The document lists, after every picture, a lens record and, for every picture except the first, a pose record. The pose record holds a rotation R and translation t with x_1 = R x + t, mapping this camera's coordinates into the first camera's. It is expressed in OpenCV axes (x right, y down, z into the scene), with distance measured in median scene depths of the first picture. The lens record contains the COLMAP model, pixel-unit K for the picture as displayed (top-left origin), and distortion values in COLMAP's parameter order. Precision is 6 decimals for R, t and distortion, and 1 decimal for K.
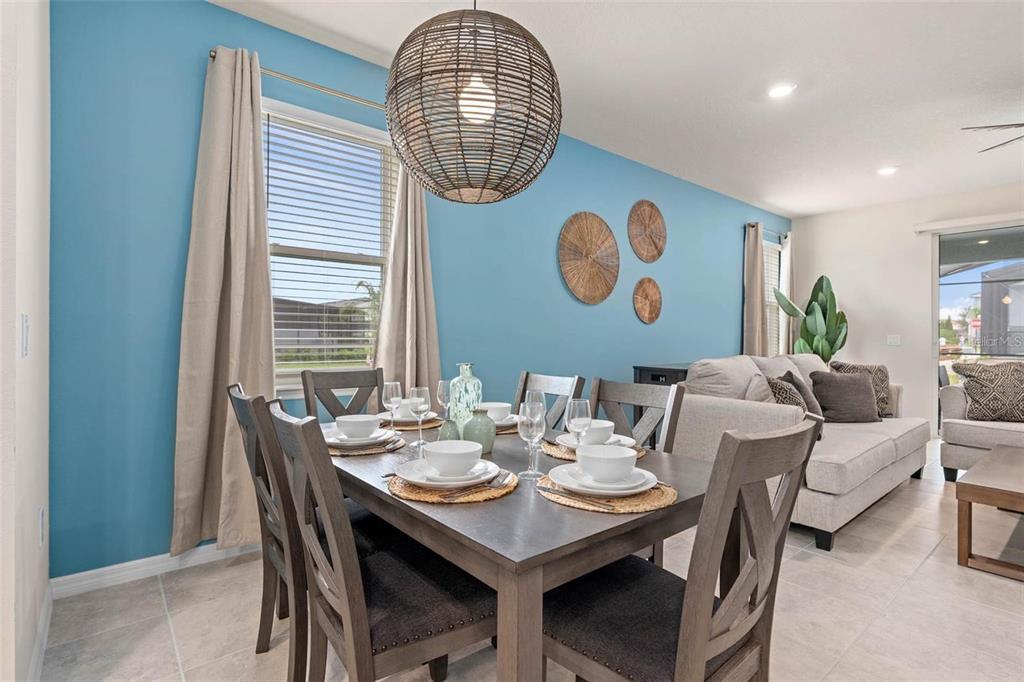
lens RADIAL K [[489.8, 0, 504.1], [0, 489.8, 336.6], [0, 0, 1]] dist [-0.000963, 0.000353]
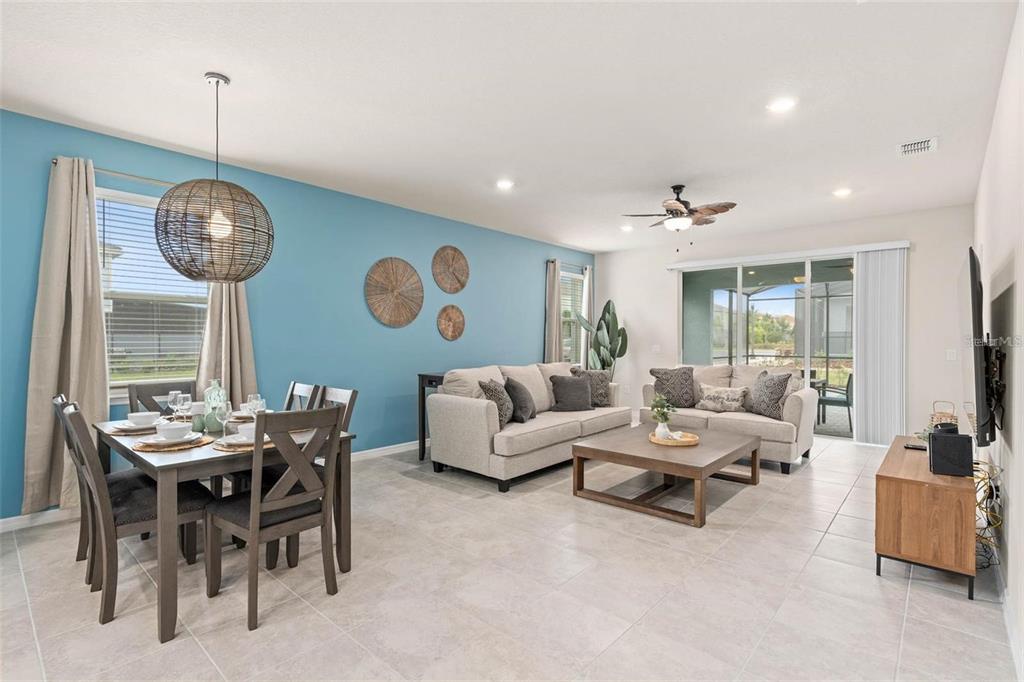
lens RADIAL K [[489.8, 0, 518.5], [0, 489.8, 339.1], [0, 0, 1]] dist [-0.000963, 0.000353]
pose [[0.988212, -0.003918, 0.153042, 0.315380], [0.003099, 0.999980, 0.005589, -0.042117], [-0.153061, -0.005048, 0.988204, -0.373497]]
